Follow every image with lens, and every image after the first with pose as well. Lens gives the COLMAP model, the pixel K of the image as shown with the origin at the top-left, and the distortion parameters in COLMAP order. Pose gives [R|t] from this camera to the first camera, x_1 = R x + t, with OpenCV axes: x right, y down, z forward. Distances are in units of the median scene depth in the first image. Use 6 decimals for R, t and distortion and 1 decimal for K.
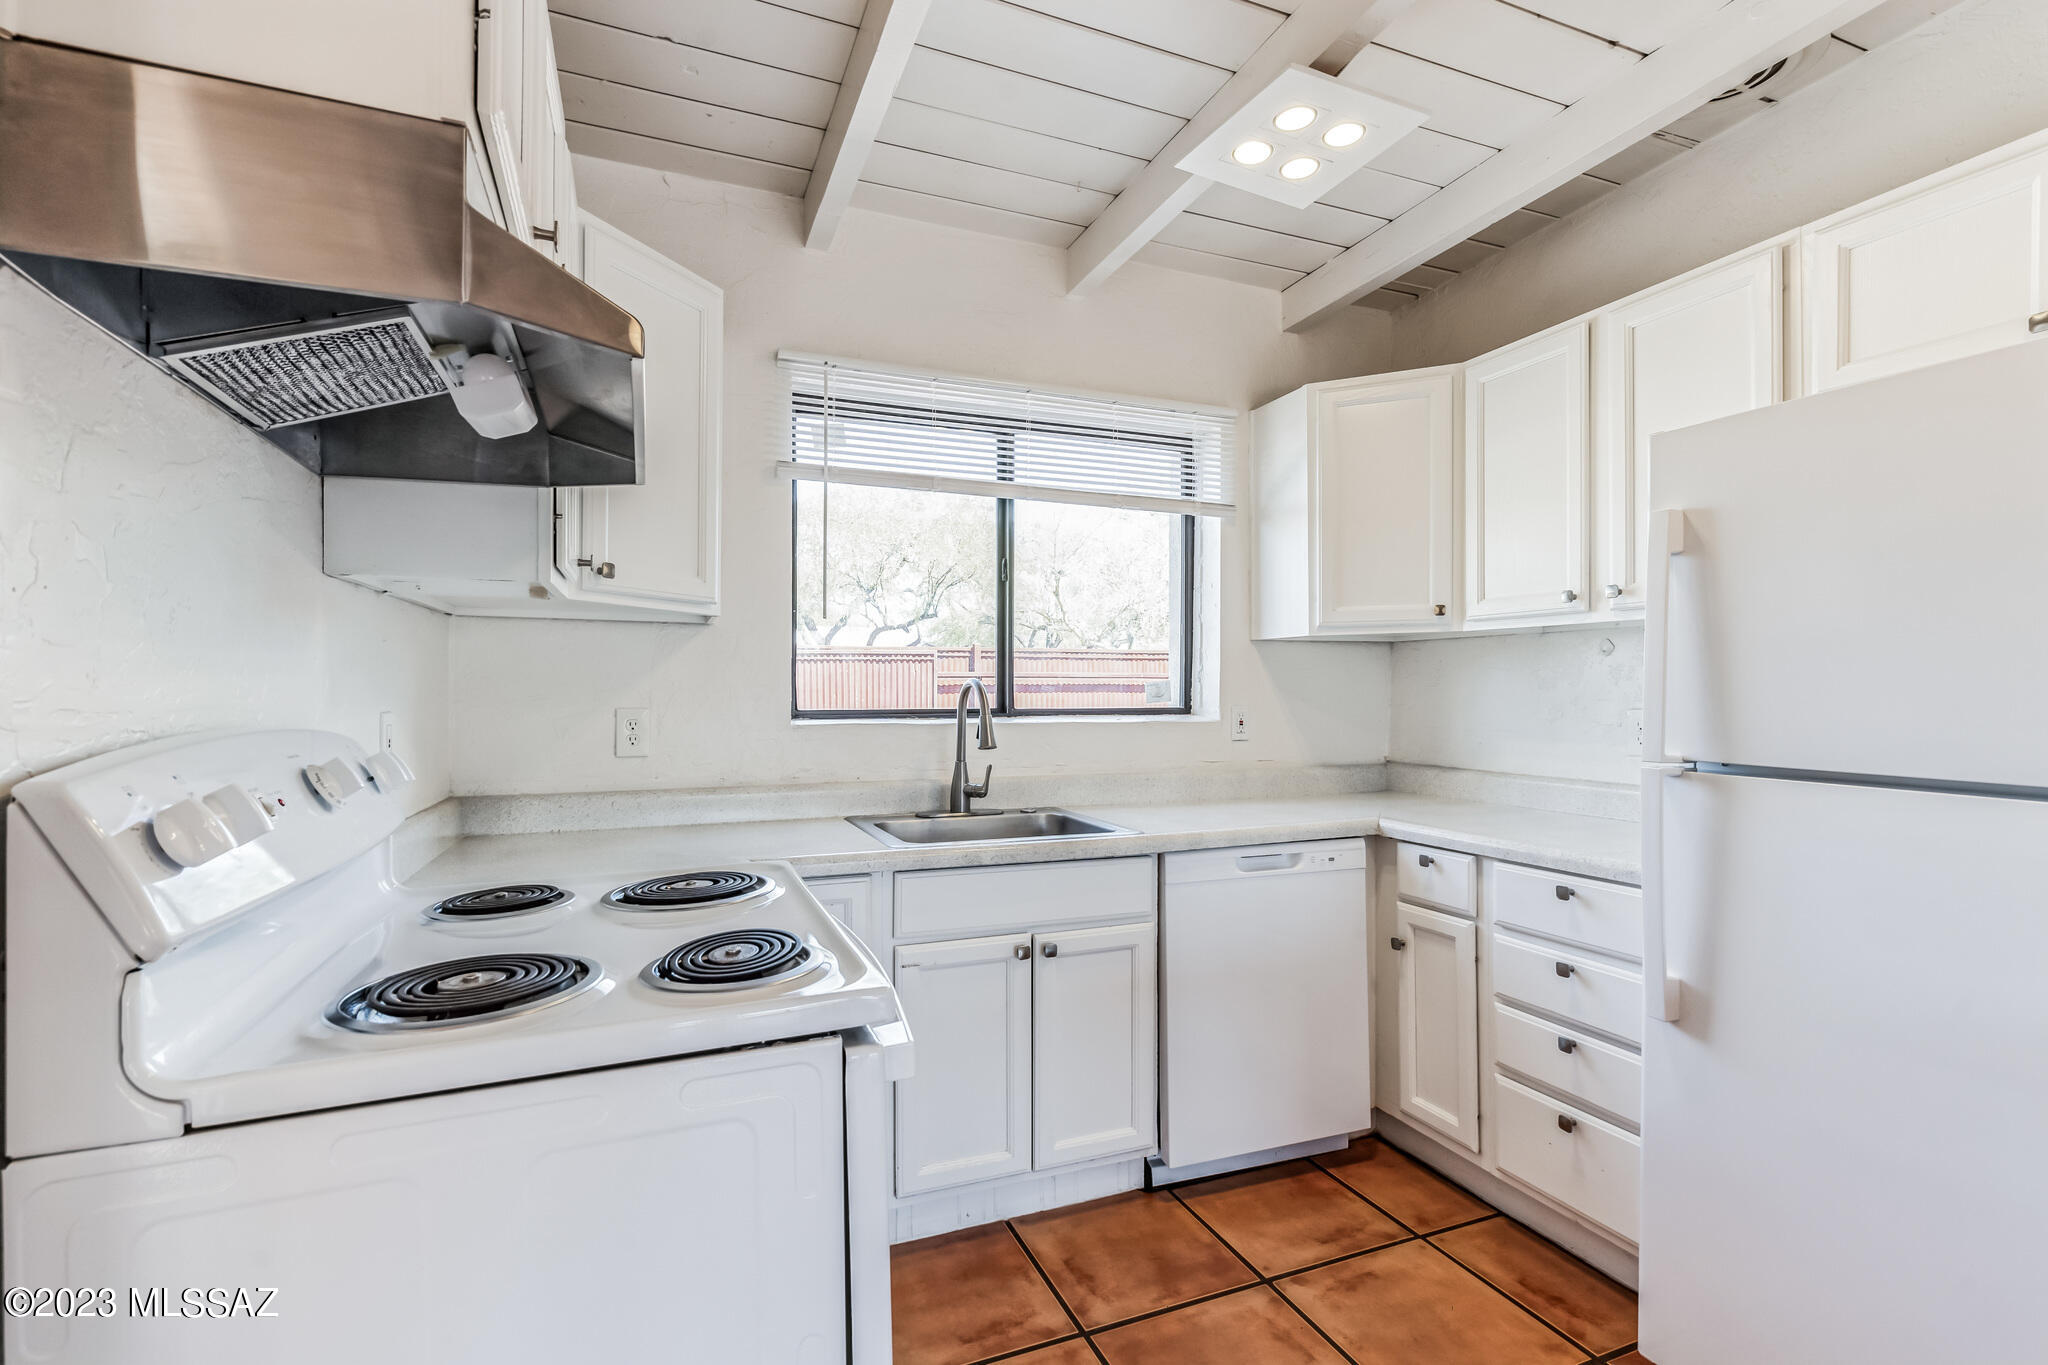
lens RADIAL K [[935.6, 0, 999.2], [0, 935.6, 689.8], [0, 0, 1]] dist [-0.004552, 0.002928]
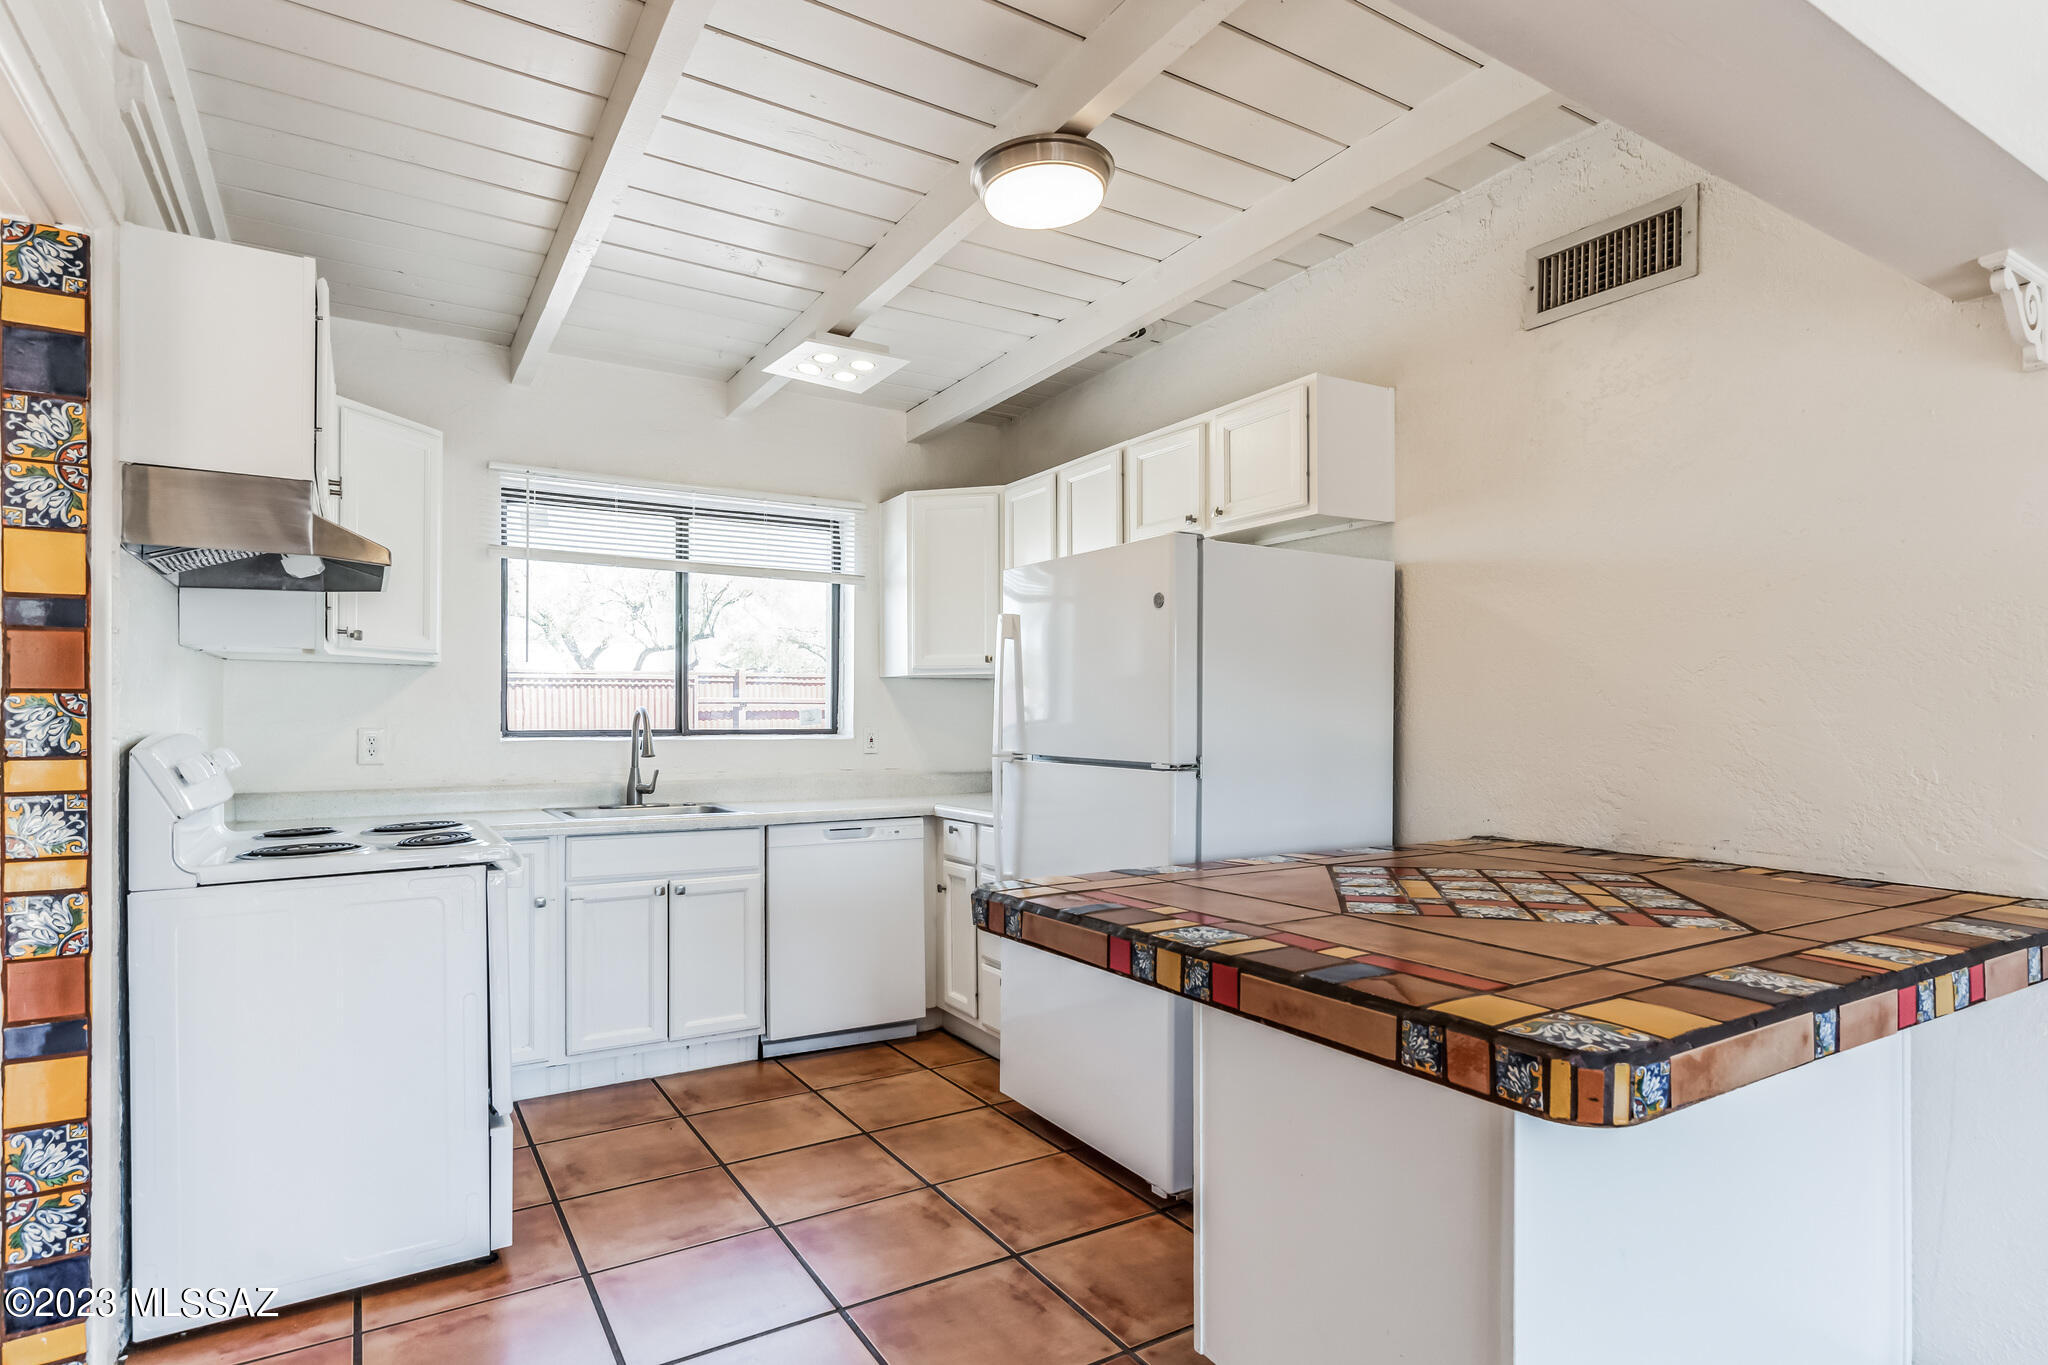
lens RADIAL K [[1124.6, 0, 1035.0], [0, 1124.6, 715.1], [0, 0, 1]] dist [0.010582, -0.000128]
pose [[0.984620, 0.000090, 0.174712, 0.266924], [0.000210, 0.999999, -0.001699, 0.003500], [-0.174711, 0.001709, 0.984618, -0.774270]]
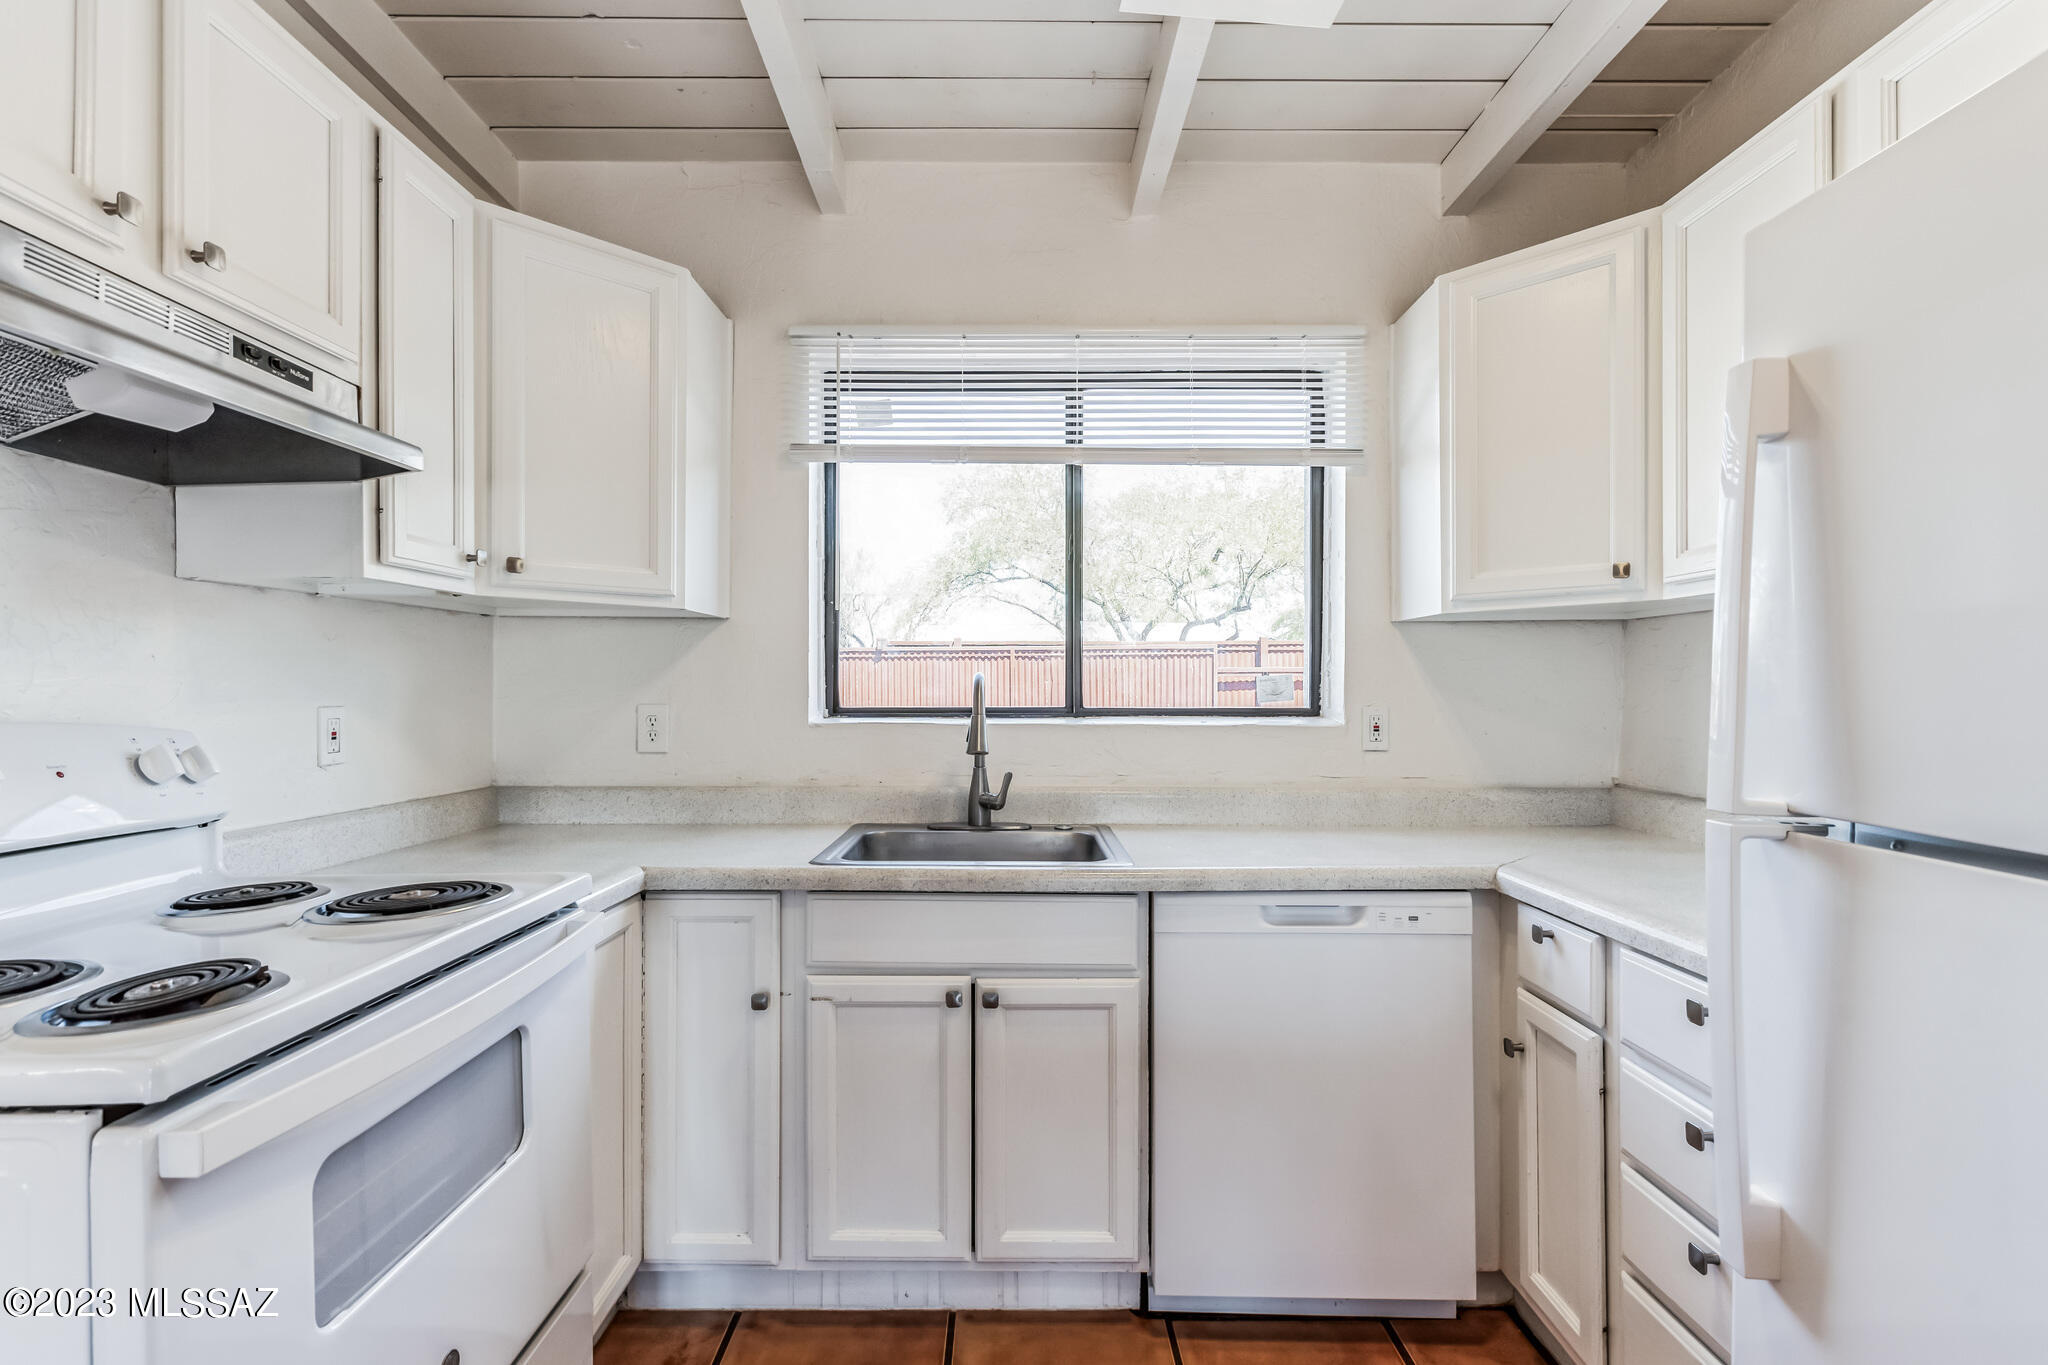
lens RADIAL K [[935.6, 0, 1022.9], [0, 935.6, 688.8], [0, 0, 1]] dist [-0.004552, 0.002928]
pose [[0.929951, 0.000860, -0.367683, 0.347489], [-0.000147, 0.999998, 0.001968, 0.001073], [0.367684, -0.001776, 0.929949, 0.217212]]
